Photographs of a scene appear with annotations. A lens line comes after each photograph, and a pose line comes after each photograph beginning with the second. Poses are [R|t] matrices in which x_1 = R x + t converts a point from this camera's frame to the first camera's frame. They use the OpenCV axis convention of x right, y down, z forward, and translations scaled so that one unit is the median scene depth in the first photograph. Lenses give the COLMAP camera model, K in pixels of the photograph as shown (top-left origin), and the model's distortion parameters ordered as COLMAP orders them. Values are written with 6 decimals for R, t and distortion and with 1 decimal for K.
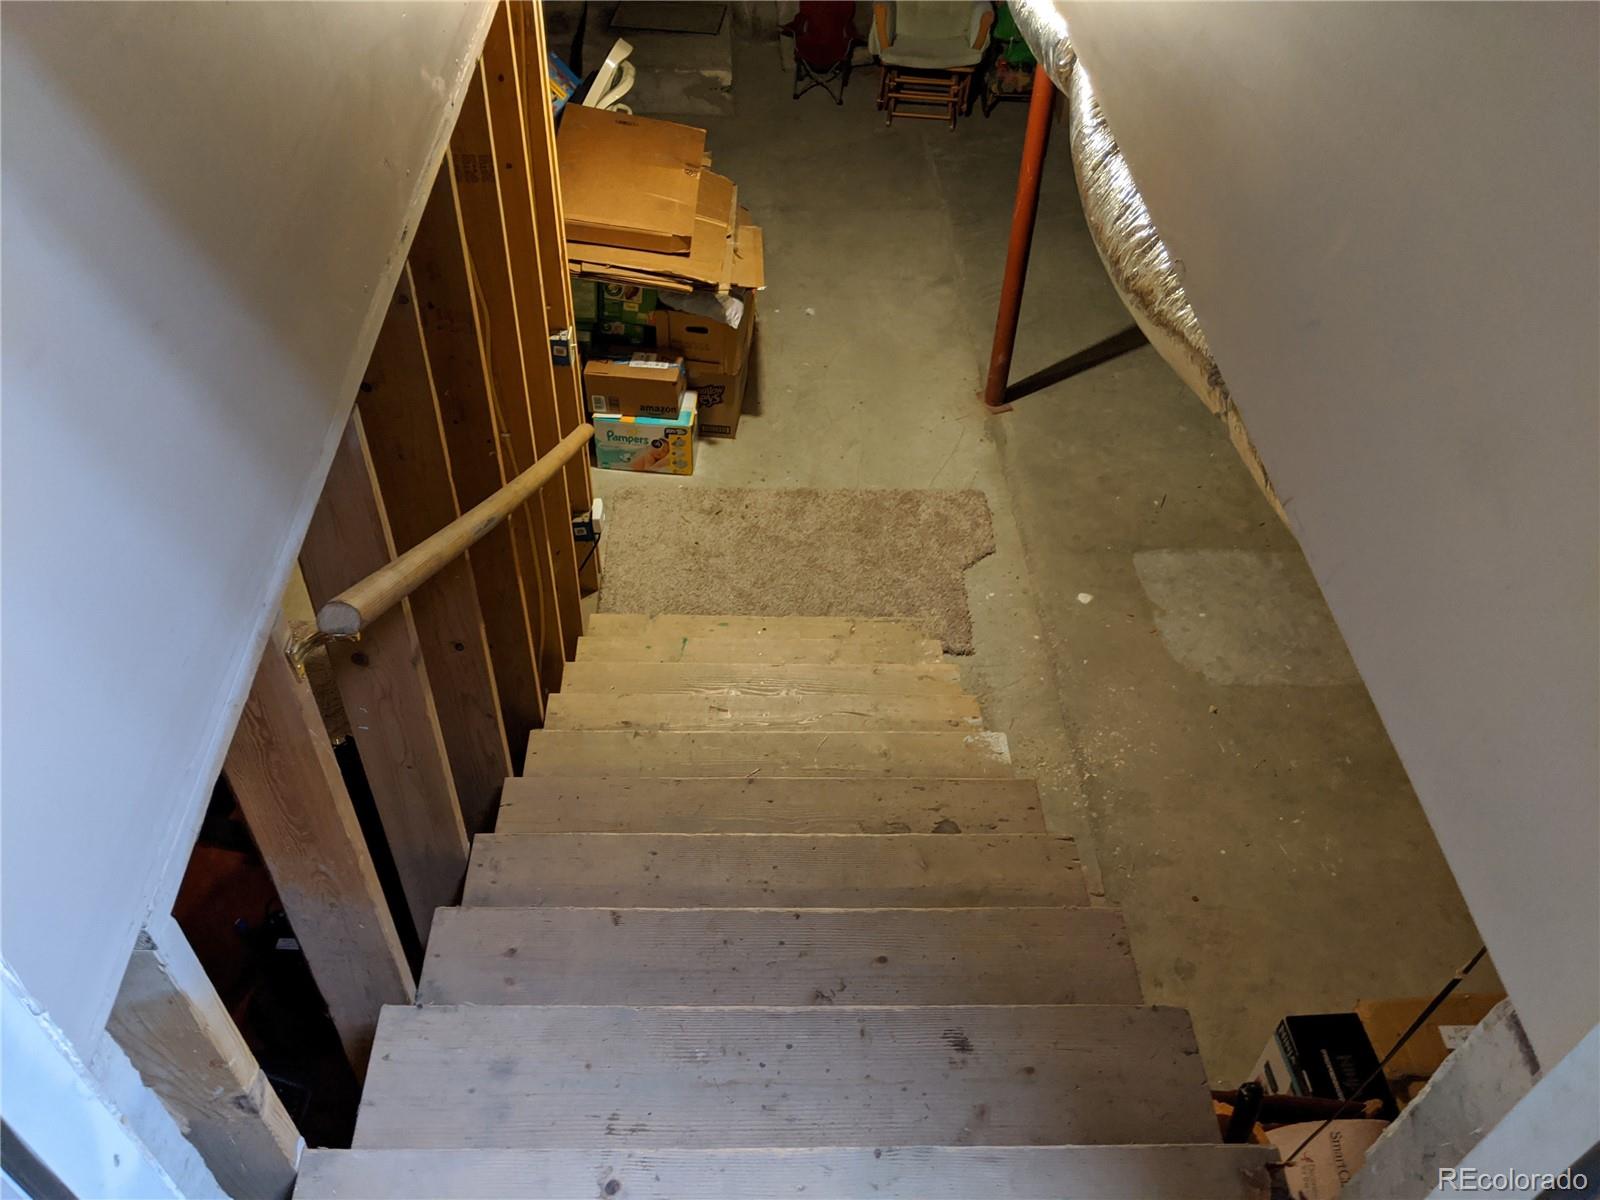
lens RADIAL K [[1278.2, 0, 797.8], [0, 1278.2, 599.2], [0, 0, 1]] dist [0.067278, -0.114048]
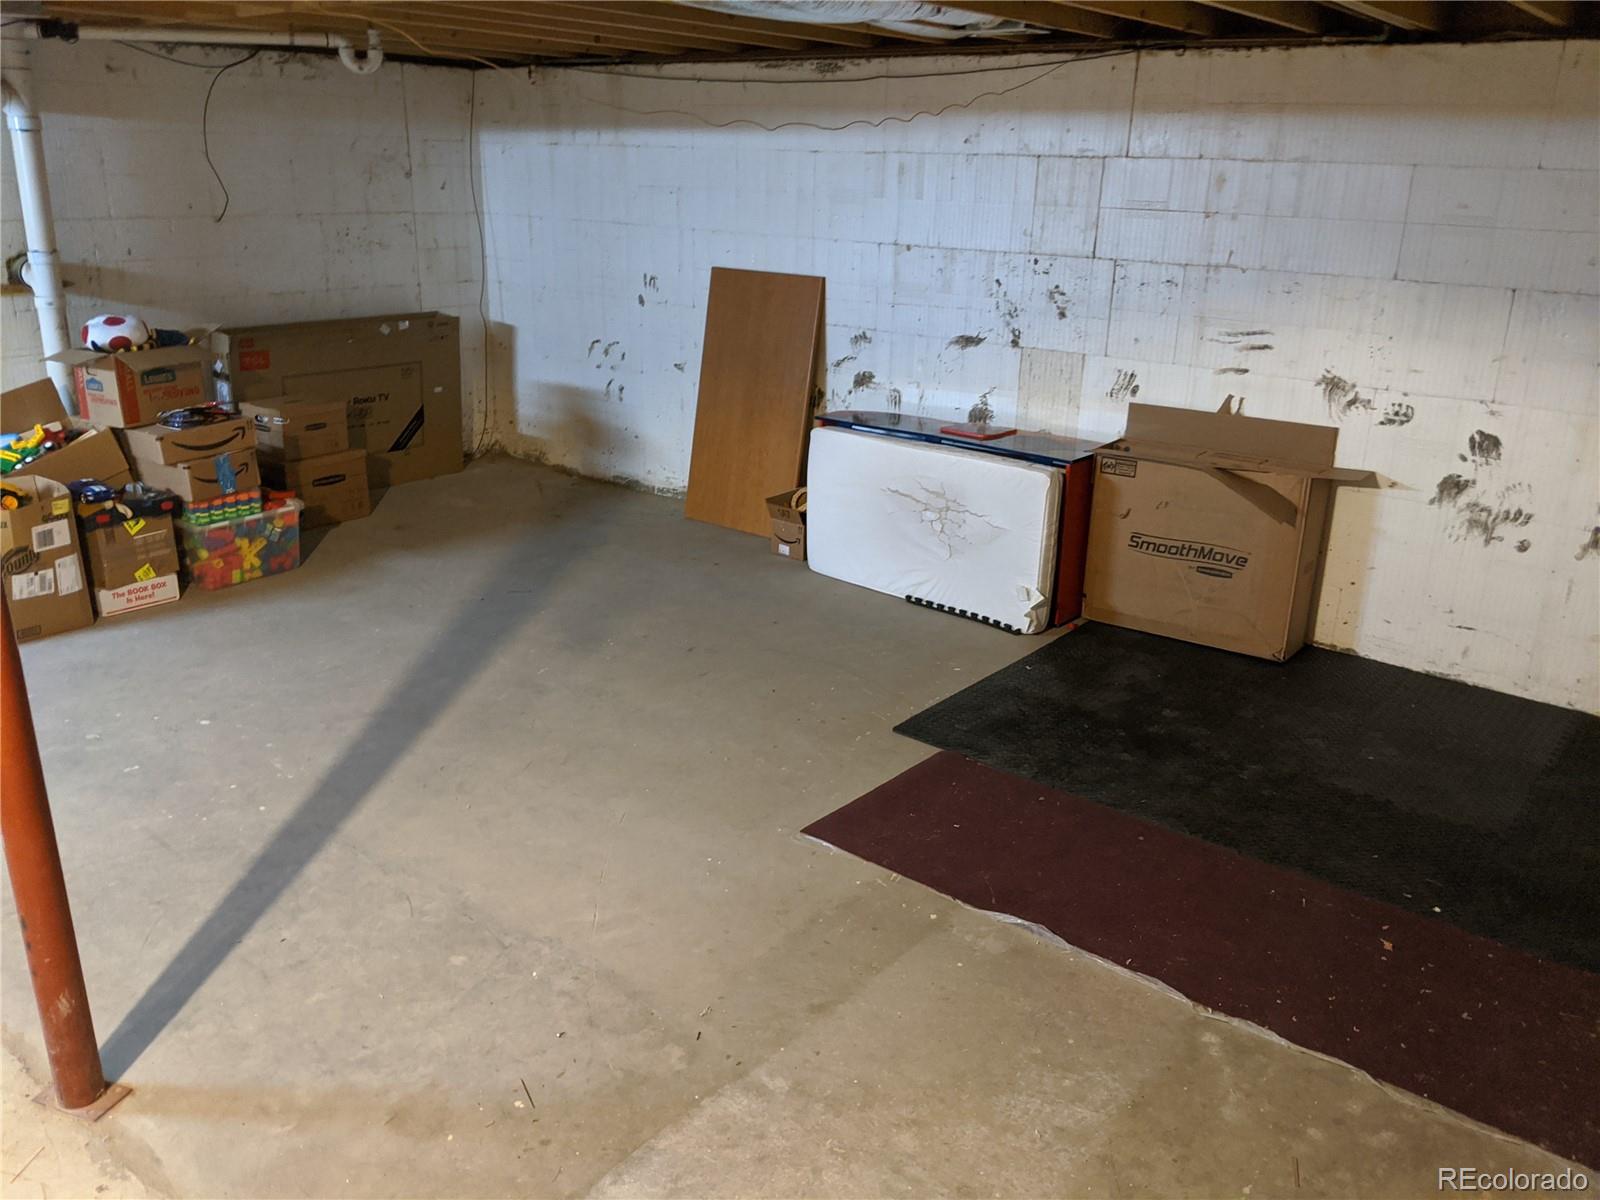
lens RADIAL K [[1278.2, 0, 794.4], [0, 1278.2, 601.1], [0, 0, 1]] dist [0.067278, -0.114048]
pose [[0.647978, -0.262261, 0.715083, 0.035212], [0.529171, 0.830272, -0.175006, -0.086803], [-0.547816, 0.491801, 0.676779, 0.465160]]
